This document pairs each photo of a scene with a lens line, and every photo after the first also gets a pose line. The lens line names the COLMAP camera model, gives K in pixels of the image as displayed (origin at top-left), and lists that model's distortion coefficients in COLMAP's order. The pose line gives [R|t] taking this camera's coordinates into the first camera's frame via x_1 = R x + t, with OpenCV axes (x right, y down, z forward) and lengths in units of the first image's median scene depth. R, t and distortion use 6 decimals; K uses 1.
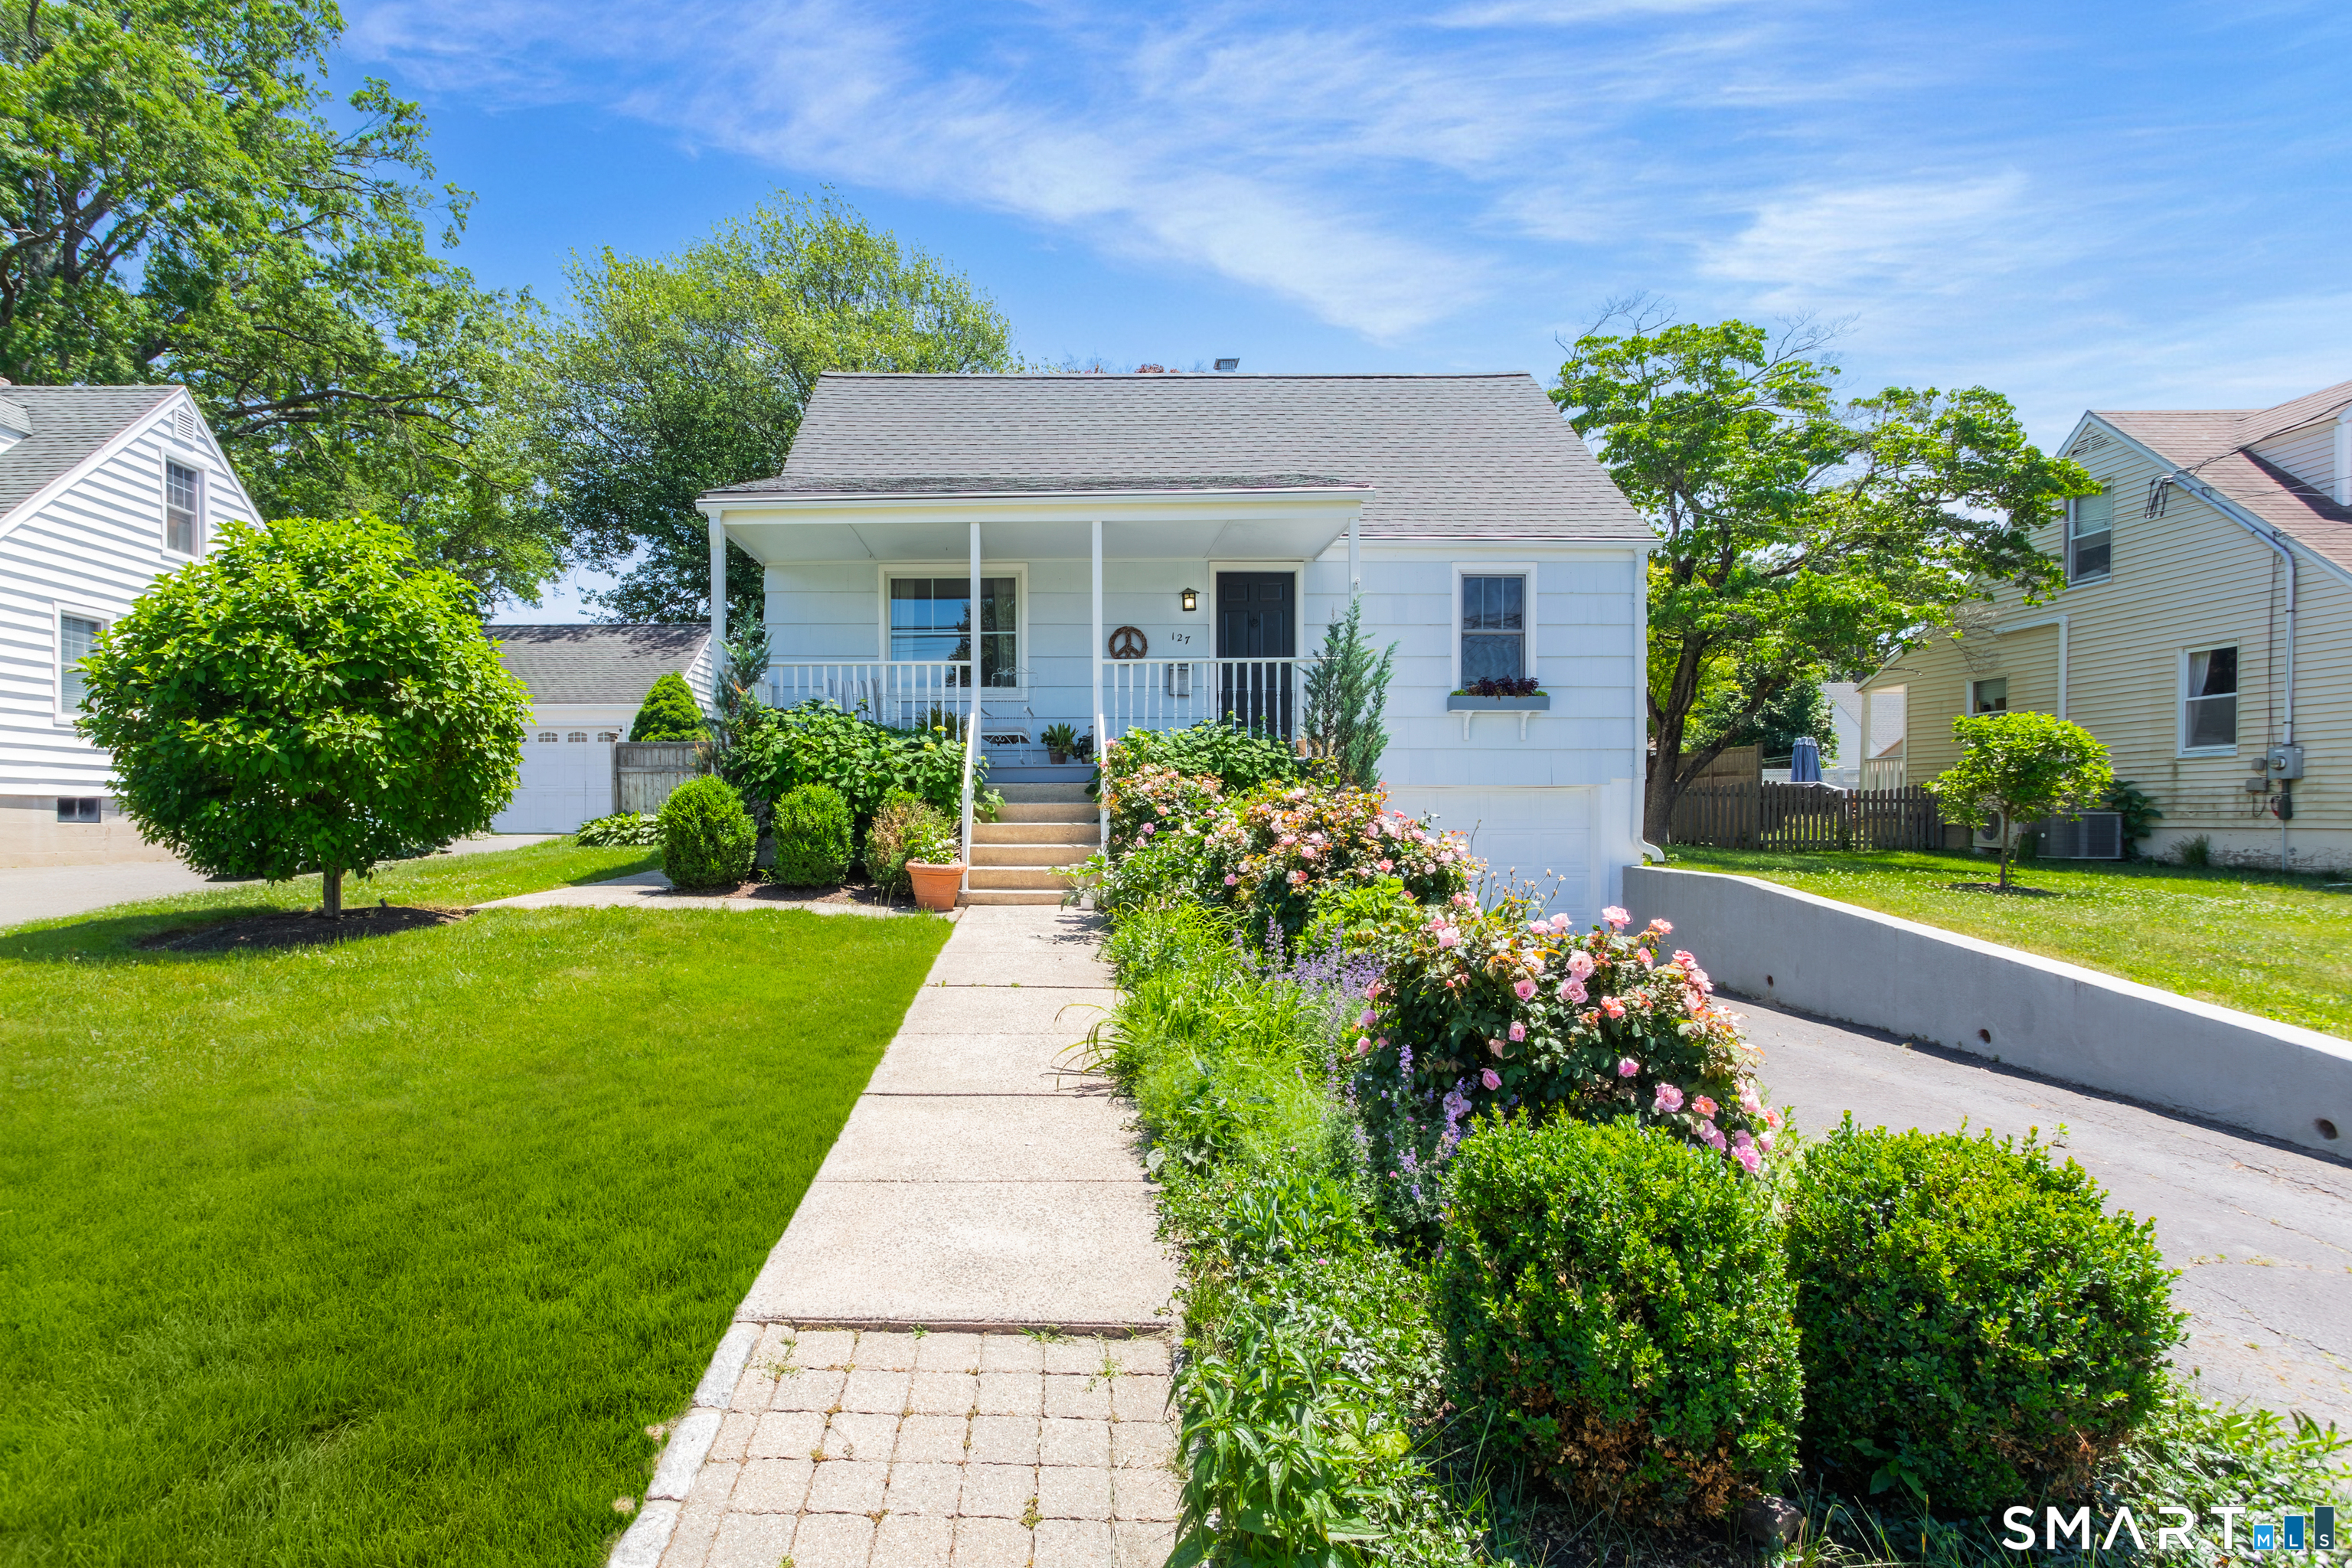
lens RADIAL K [[1224.4, 0, 1110.1], [0, 1224.4, 833.2], [0, 0, 1]] dist [0.003205, 0.004120]
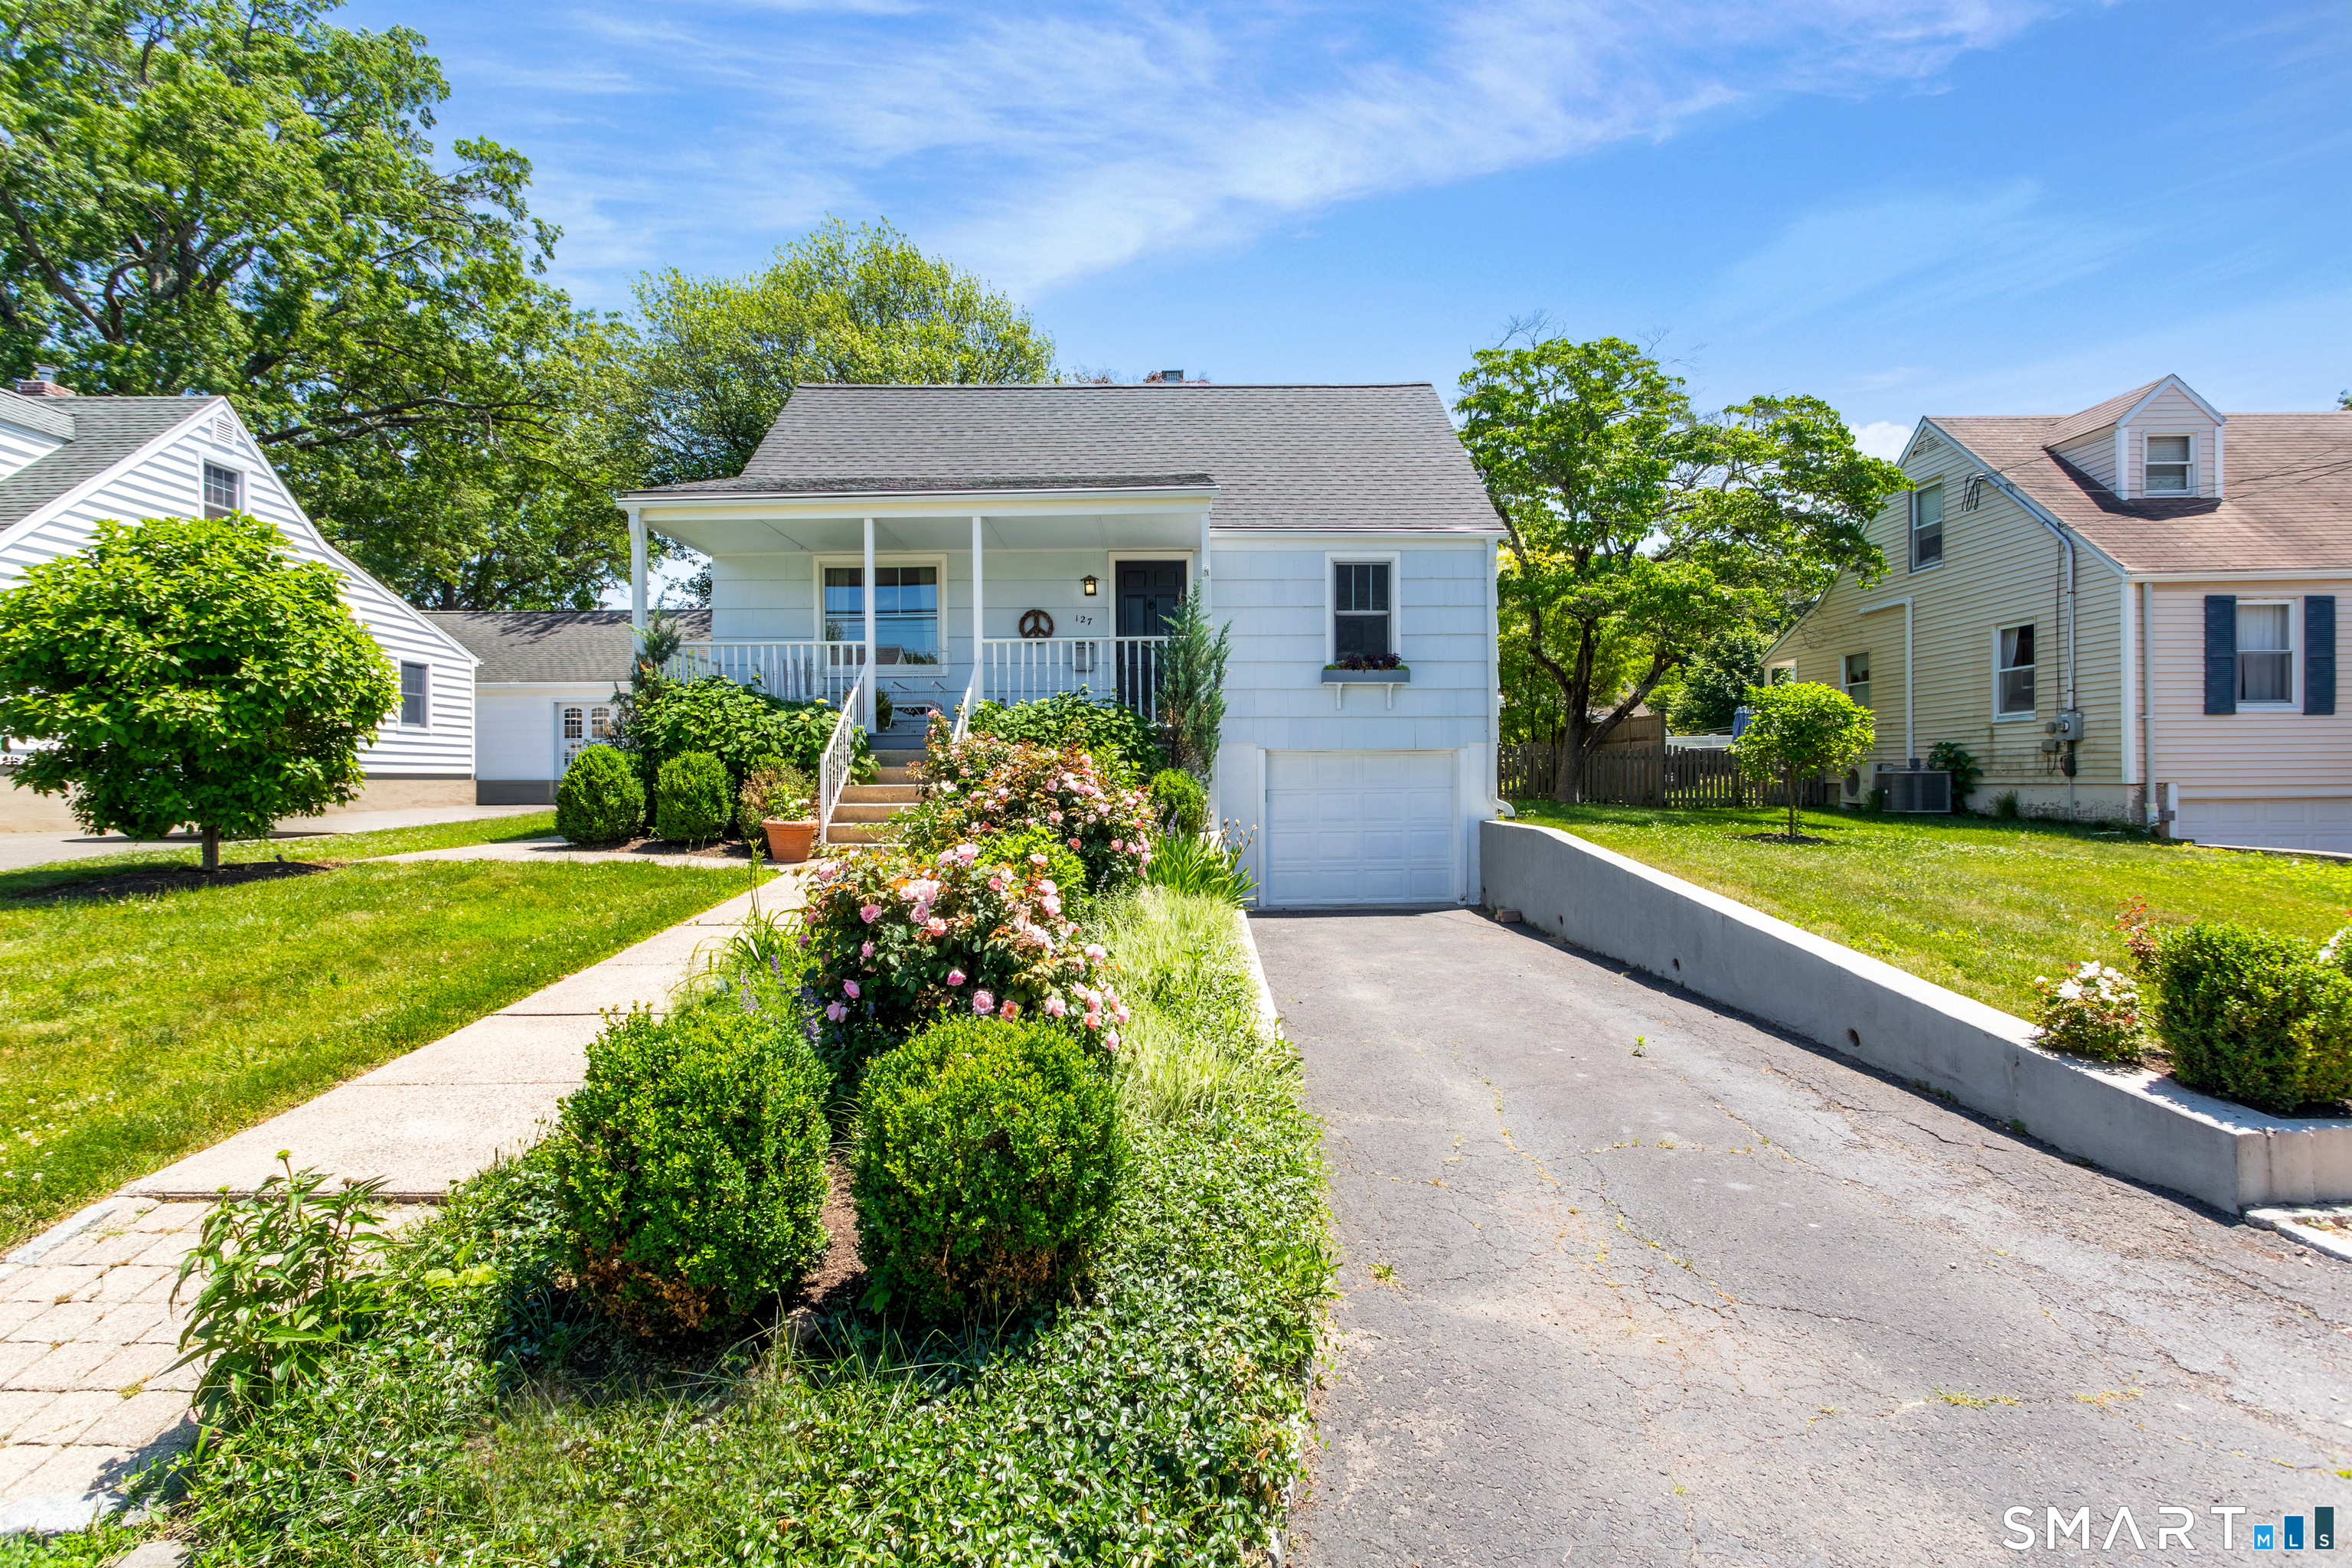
lens RADIAL K [[1114.4, 0, 1183.1], [0, 1114.4, 783.4], [0, 0, 1]] dist [0.001879, 0.003946]
pose [[0.999907, -0.006011, 0.012280, 0.134252], [0.006165, 0.999902, -0.012541, 0.003695], [-0.012204, 0.012616, 0.999846, -0.018990]]
